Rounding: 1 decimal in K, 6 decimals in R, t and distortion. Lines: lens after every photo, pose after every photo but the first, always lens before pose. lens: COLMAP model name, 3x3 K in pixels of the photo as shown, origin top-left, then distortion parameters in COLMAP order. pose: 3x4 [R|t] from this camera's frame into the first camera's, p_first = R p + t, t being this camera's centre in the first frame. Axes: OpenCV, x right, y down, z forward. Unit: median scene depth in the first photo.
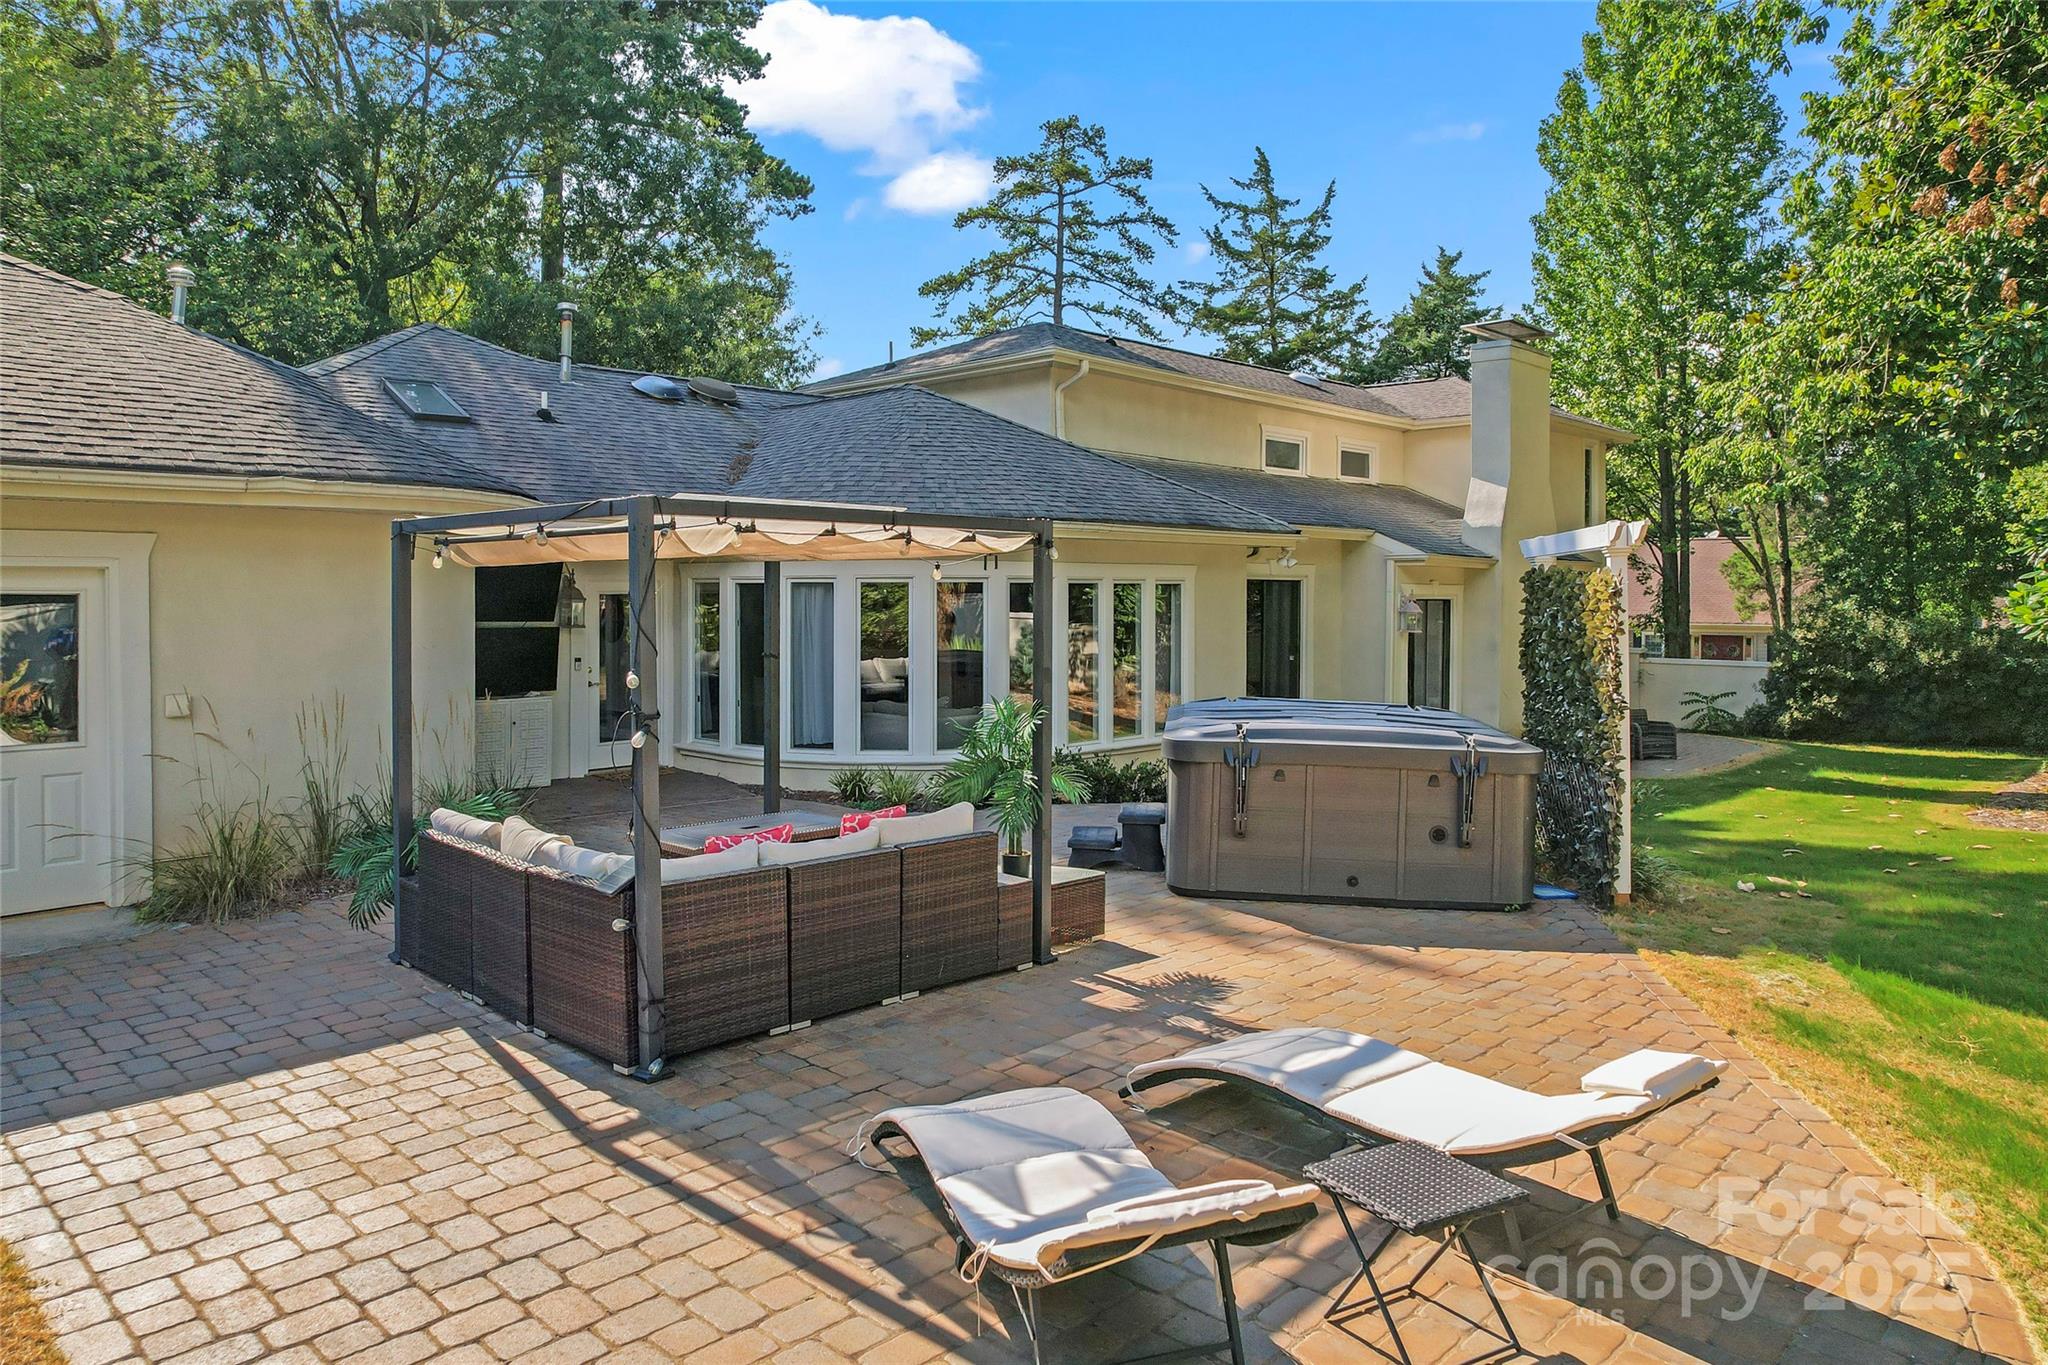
lens RADIAL K [[1340.3, 0, 1053.2], [0, 1340.3, 599.3], [0, 0, 1]] dist [-0.007623, 0.018507]
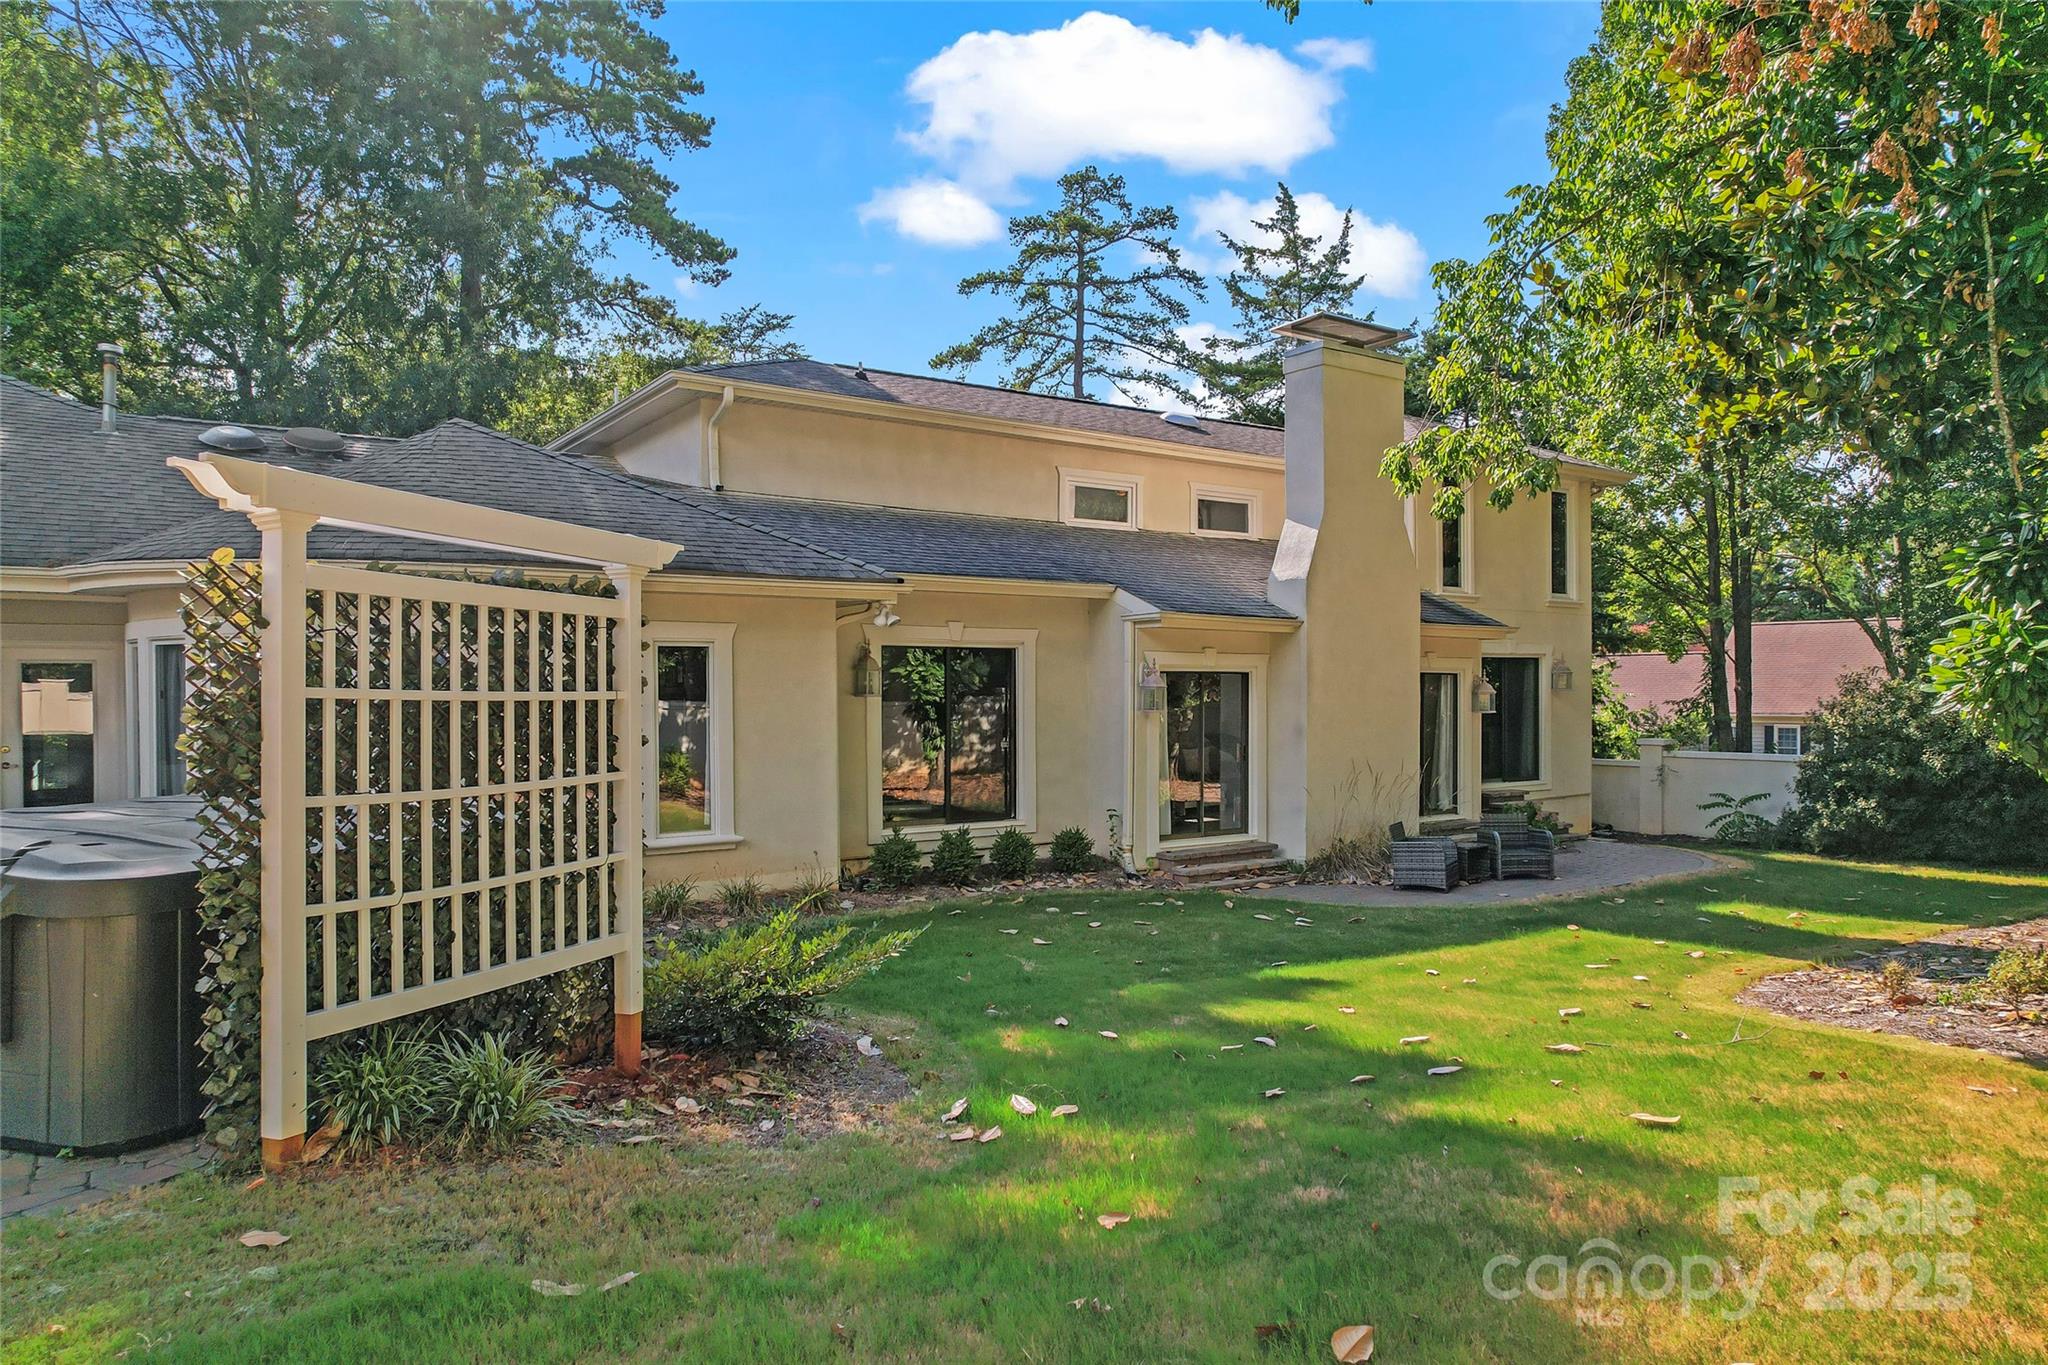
lens RADIAL K [[1340.3, 0, 1024.6], [0, 1340.3, 693.0], [0, 0, 1]] dist [-0.007623, 0.018507]
pose [[0.980475, -0.006737, -0.196530, 0.154038], [0.005422, 0.999959, -0.007226, 0.008465], [0.196571, 0.006020, 0.980471, 0.090352]]
